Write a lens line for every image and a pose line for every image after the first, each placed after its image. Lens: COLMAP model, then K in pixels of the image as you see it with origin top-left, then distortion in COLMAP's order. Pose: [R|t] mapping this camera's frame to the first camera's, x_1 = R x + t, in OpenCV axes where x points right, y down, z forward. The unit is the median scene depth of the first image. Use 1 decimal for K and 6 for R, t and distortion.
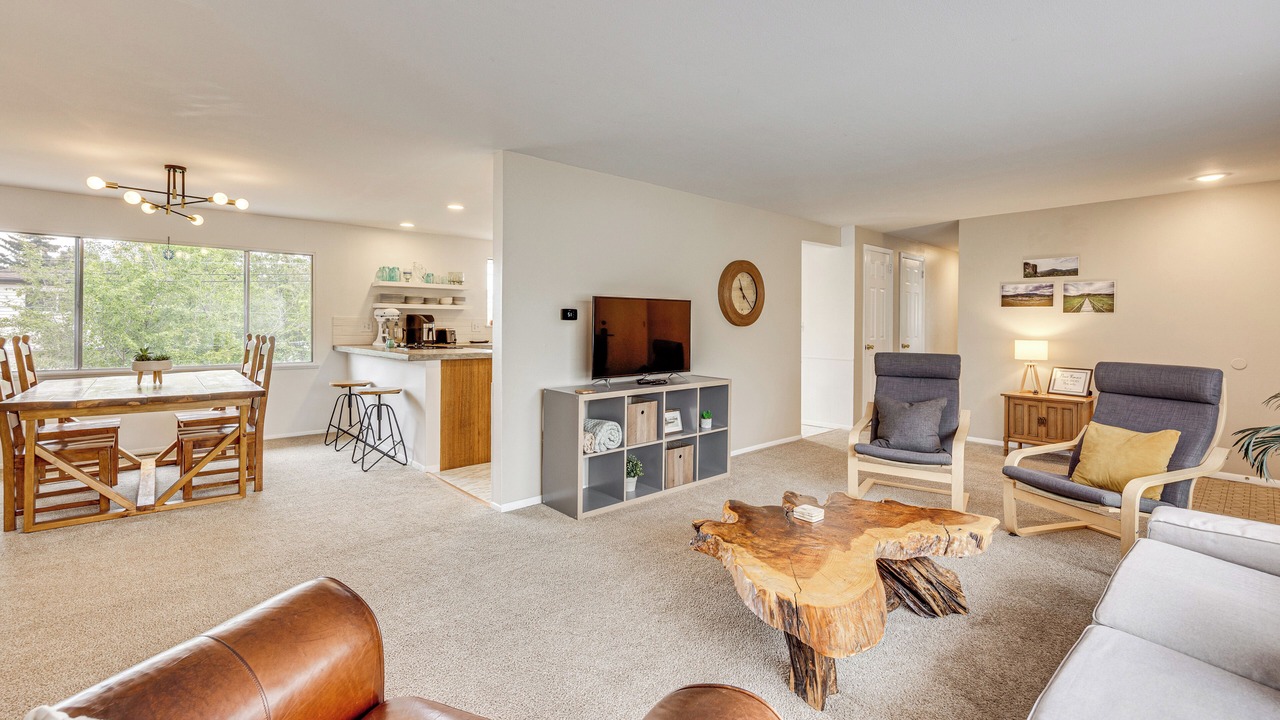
lens RADIAL K [[565.6, 0, 638.8], [0, 565.6, 325.5], [0, 0, 1]] dist [0.000090, -0.000017]
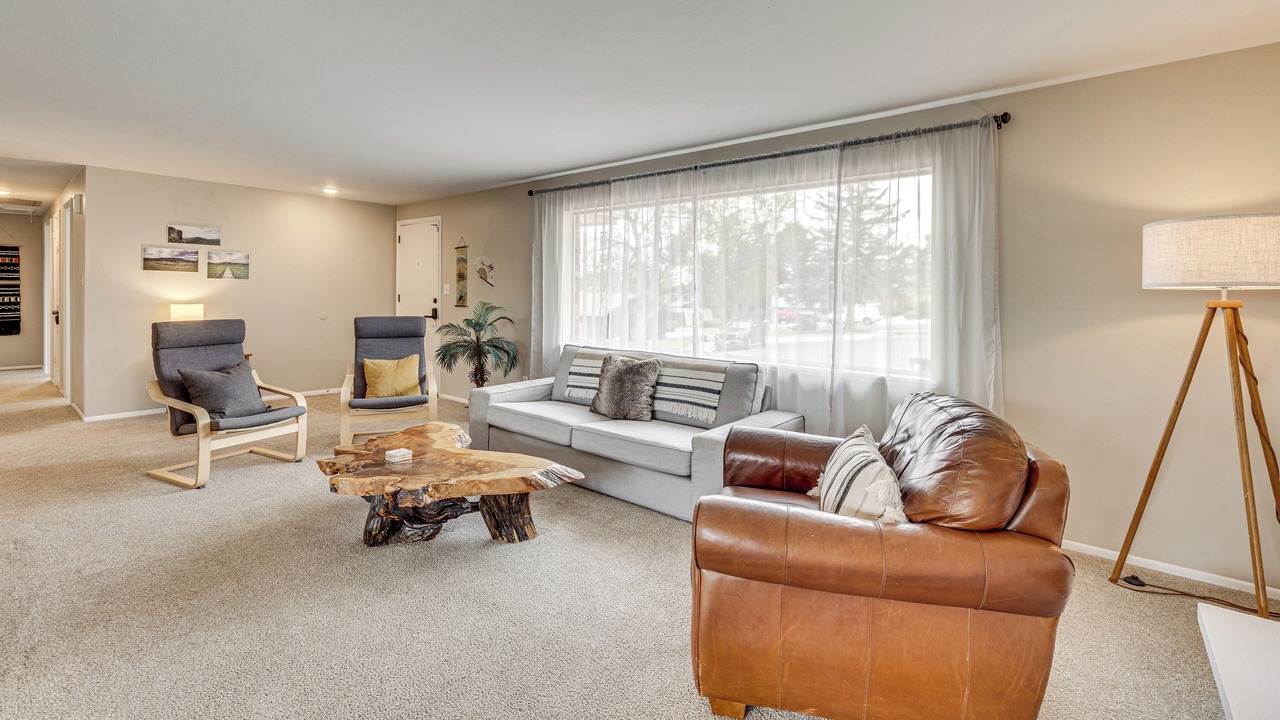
lens RADIAL K [[557.3, 0, 639.3], [0, 557.3, 300.0], [0, 0, 1]] dist [-0.000492, -0.000043]
pose [[-0.151503, -0.018915, 0.988276, -0.444471], [-0.008586, 0.999804, 0.017819, -0.006916], [-0.988419, -0.005786, -0.151636, 0.336837]]
